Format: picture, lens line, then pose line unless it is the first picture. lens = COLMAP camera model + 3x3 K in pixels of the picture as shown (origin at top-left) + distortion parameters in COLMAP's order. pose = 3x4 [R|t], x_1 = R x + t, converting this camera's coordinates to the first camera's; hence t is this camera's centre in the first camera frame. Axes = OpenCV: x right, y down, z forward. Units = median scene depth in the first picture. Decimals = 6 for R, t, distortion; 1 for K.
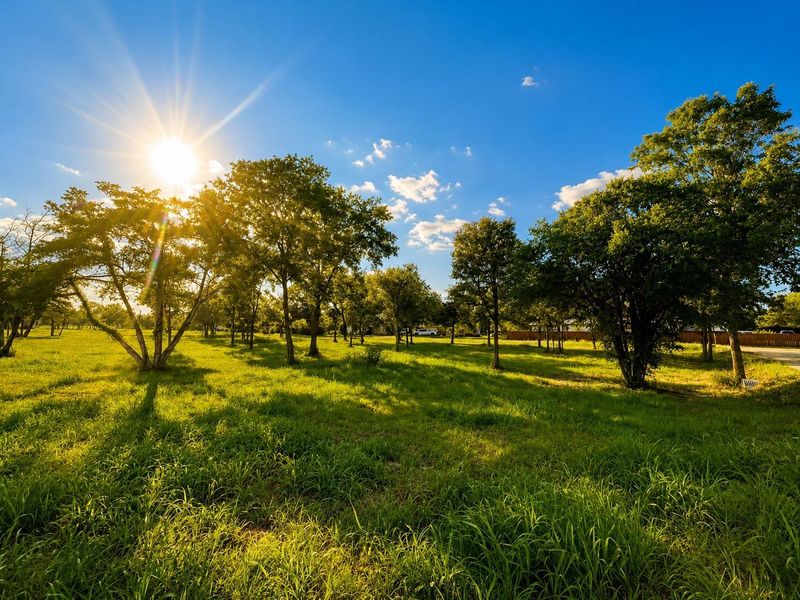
lens RADIAL K [[318.3, 0, 405.1], [0, 318.3, 313.0], [0, 0, 1]] dist [-0.001336, -0.000019]
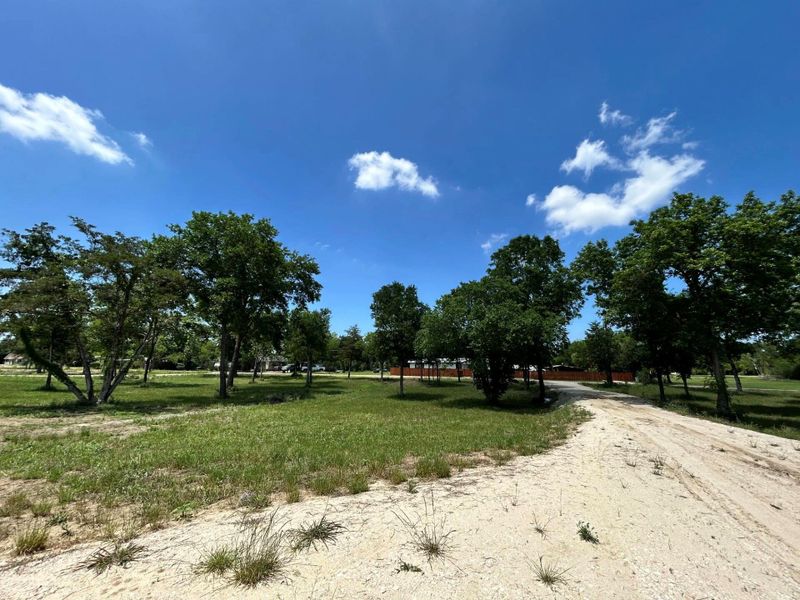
lens RADIAL K [[318.3, 0, 403.8], [0, 318.3, 299.5], [0, 0, 1]] dist [-0.001336, -0.000019]
pose [[0.919974, 0.090133, 0.381476, -0.201562], [-0.033911, 0.987856, -0.151624, -0.020813], [-0.390509, 0.126554, 0.911859, -0.204962]]
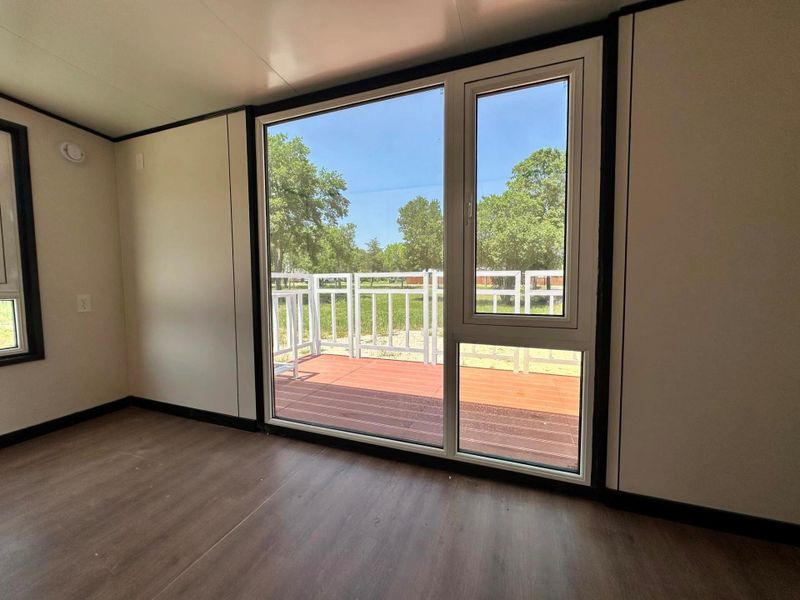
lens RADIAL K [[318.3, 0, 406.5], [0, 318.3, 297.7], [0, 0, 1]] dist [-0.001336, -0.000019]
pose [[0.923035, -0.031016, 0.383463, -0.326444], [-0.014532, 0.993223, 0.115316, -0.010798], [-0.384441, -0.112013, 0.916329, -0.301250]]
